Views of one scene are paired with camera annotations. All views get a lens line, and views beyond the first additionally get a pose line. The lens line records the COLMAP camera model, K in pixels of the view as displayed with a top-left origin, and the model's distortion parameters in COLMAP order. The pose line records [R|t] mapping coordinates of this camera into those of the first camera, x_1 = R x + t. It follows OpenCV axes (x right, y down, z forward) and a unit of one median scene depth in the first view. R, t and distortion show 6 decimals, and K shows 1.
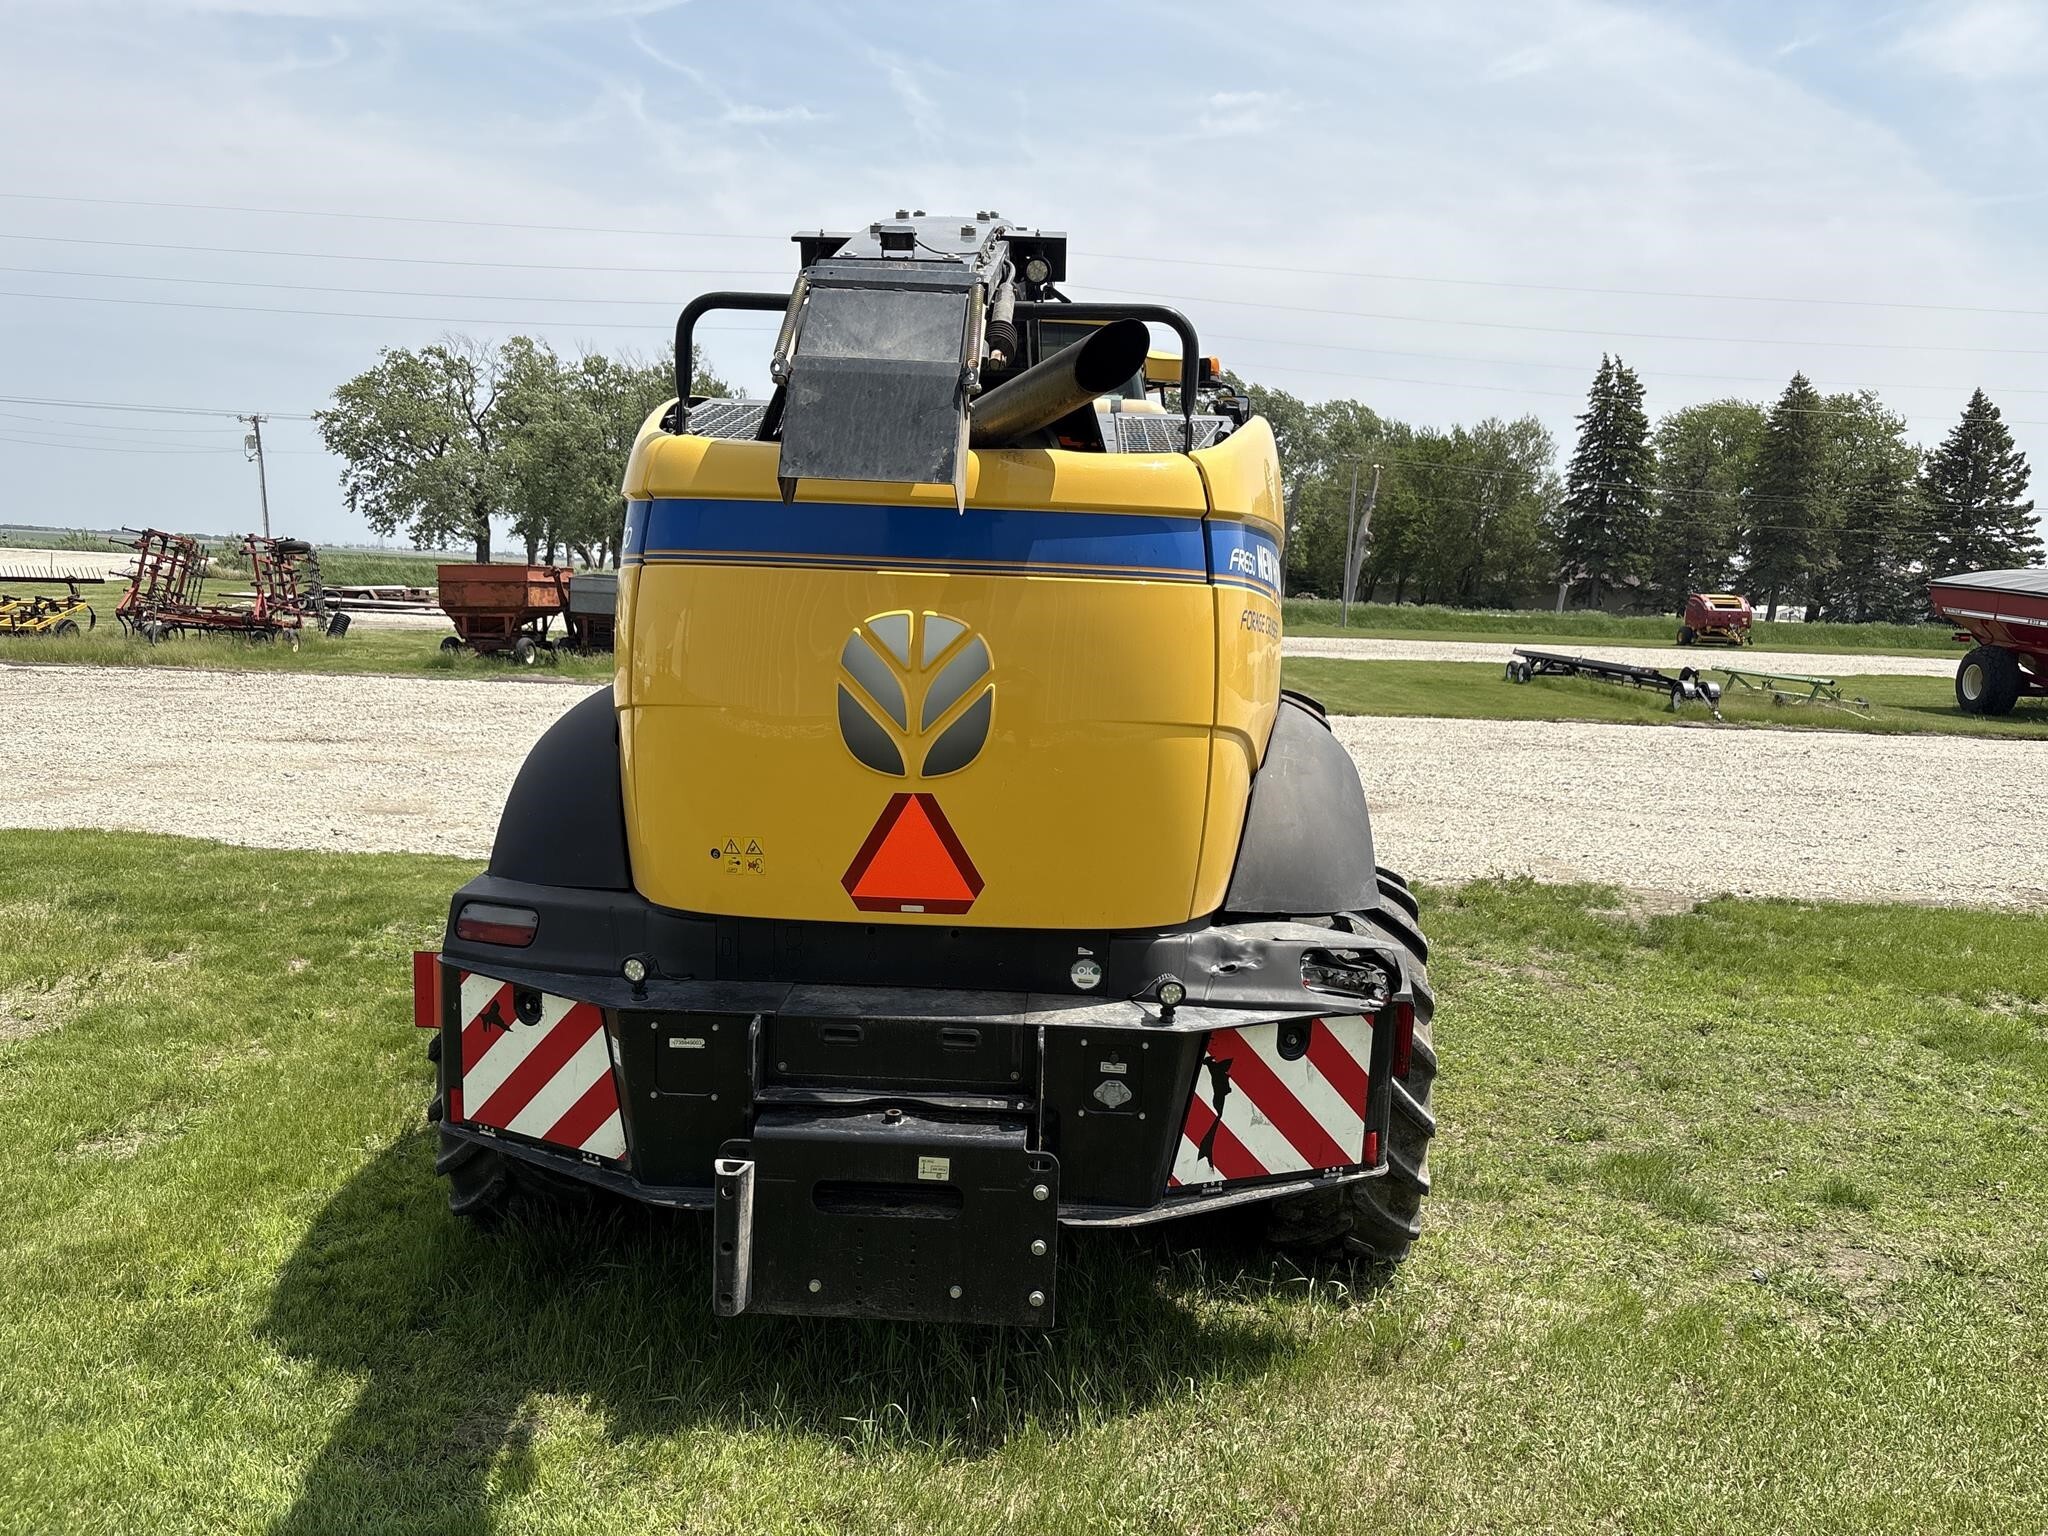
lens RADIAL K [[1565.2, 0, 1026.3], [0, 1565.2, 756.4], [0, 0, 1]] dist [0.054287, -0.062603]
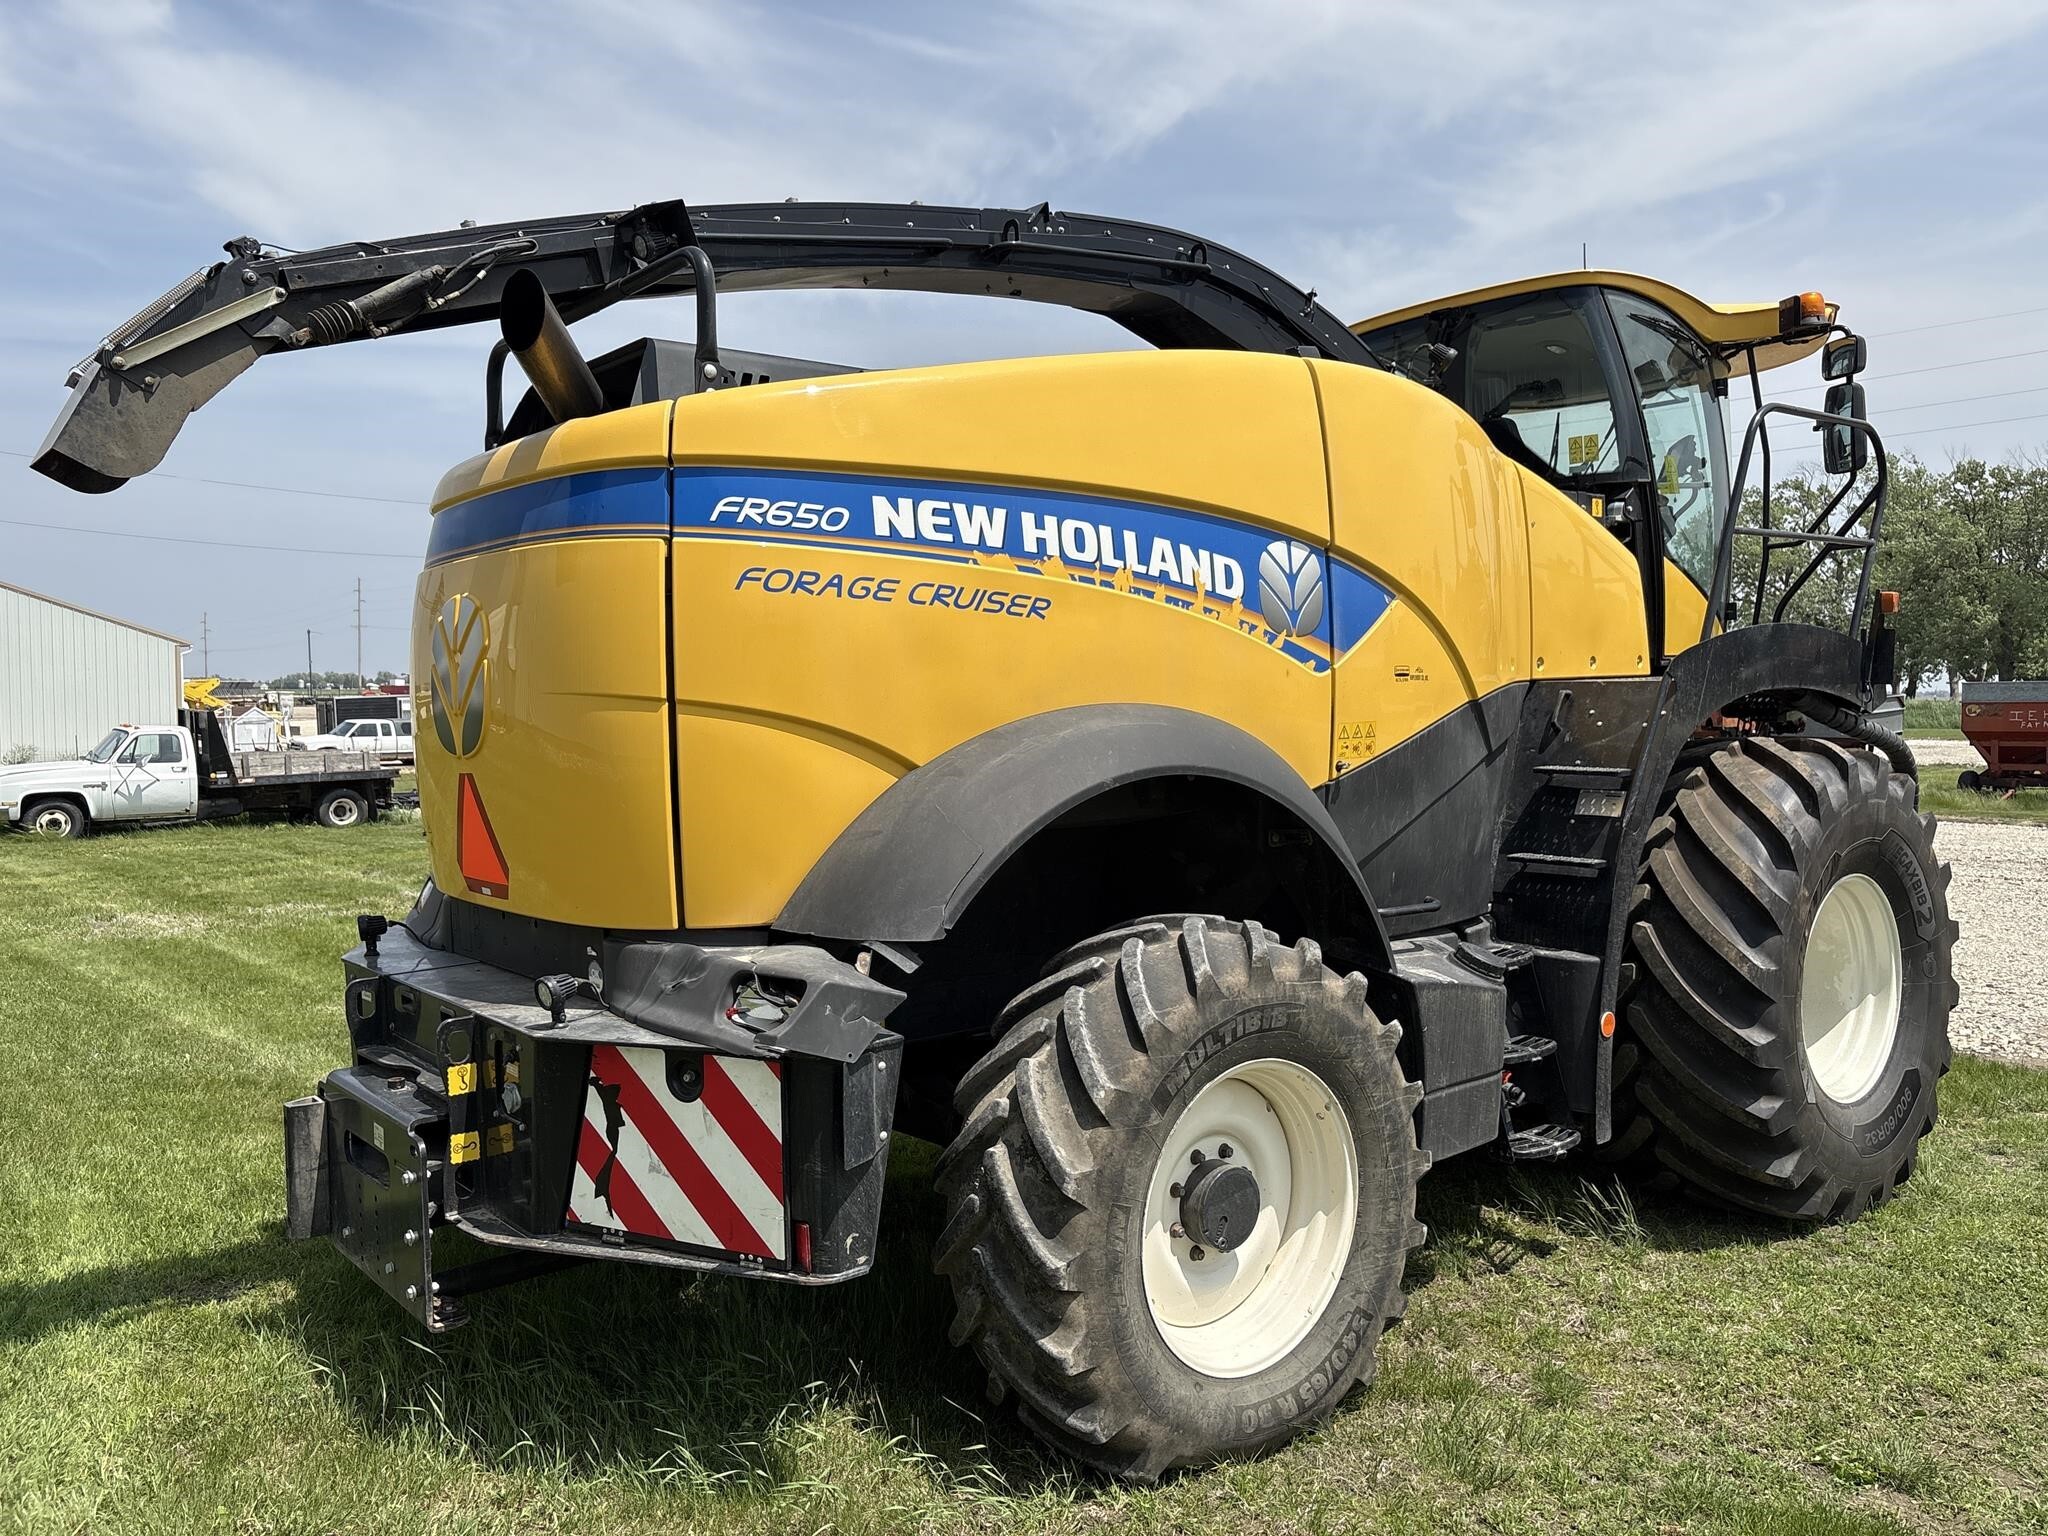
lens RADIAL K [[1565.2, 0, 1032.6], [0, 1565.2, 764.5], [0, 0, 1]] dist [0.054287, -0.062603]
pose [[0.656640, -0.013212, -0.754089, 0.908391], [-0.054992, 0.996347, -0.065341, 0.062198], [0.752197, 0.084374, 0.653514, 0.586176]]
